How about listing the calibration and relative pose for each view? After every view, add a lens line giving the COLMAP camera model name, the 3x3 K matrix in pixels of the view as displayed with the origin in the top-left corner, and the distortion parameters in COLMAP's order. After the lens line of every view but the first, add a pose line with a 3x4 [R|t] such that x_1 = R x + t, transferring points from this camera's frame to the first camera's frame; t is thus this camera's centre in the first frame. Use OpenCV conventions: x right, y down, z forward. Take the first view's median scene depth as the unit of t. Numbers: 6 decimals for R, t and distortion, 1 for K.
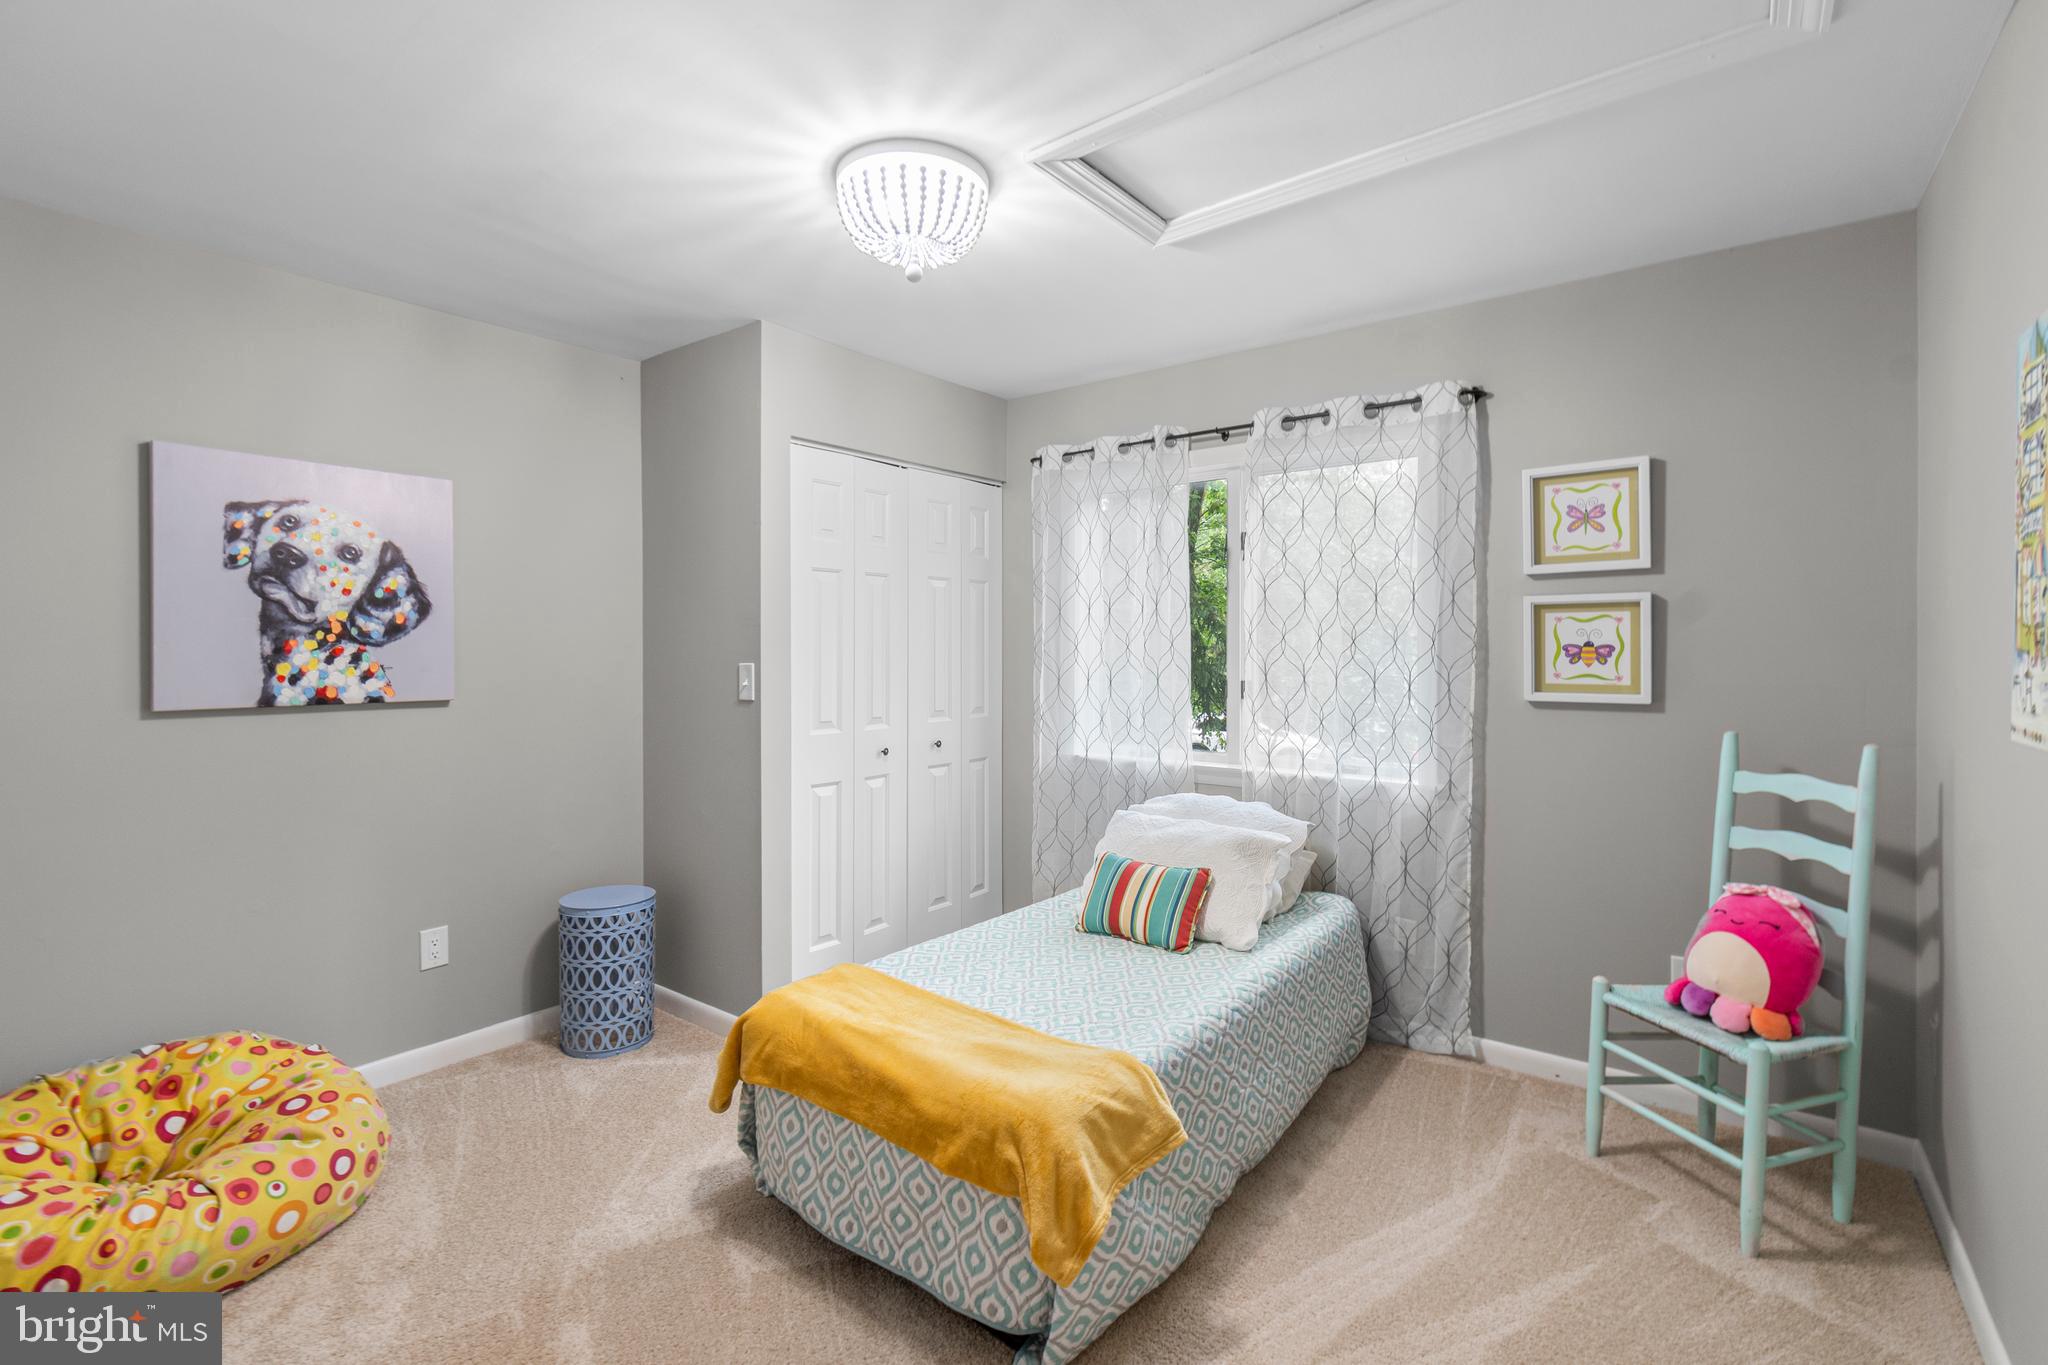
lens RADIAL K [[922.3, 0, 1014.0], [0, 922.3, 627.6], [0, 0, 1]] dist [0.001493, -0.000978]
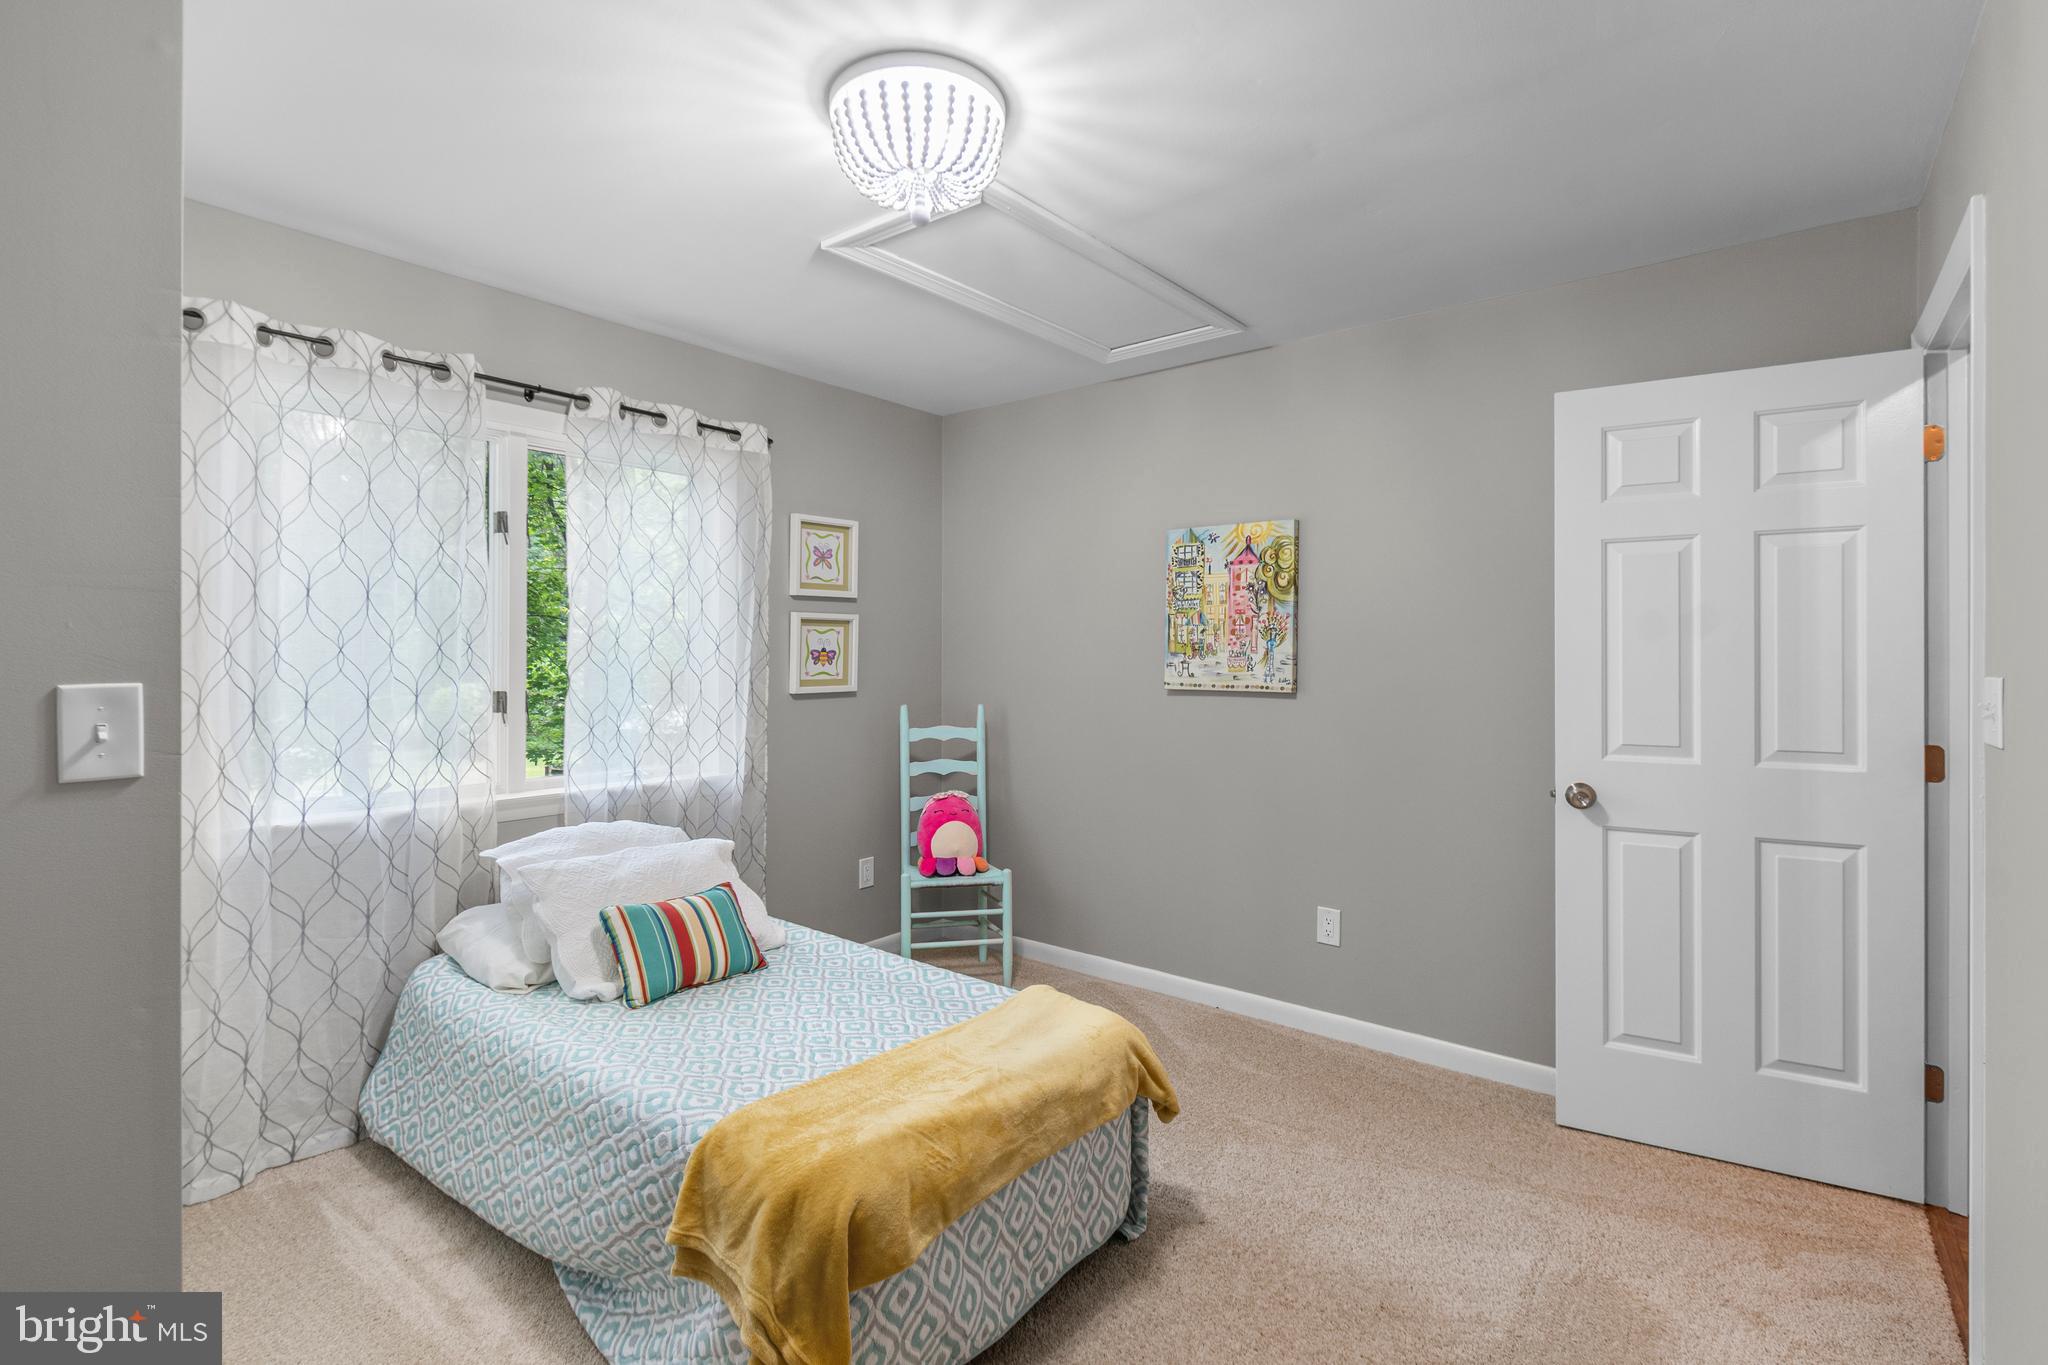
lens RADIAL K [[947.5, 0, 1008.5], [0, 947.5, 625.5], [0, 0, 1]] dist [0.000459, -0.000609]
pose [[0.016569, 0.033793, 0.999291, -0.782268], [-0.020649, 0.999227, -0.033449, 0.023313], [-0.999649, -0.020080, 0.017254, 0.708490]]
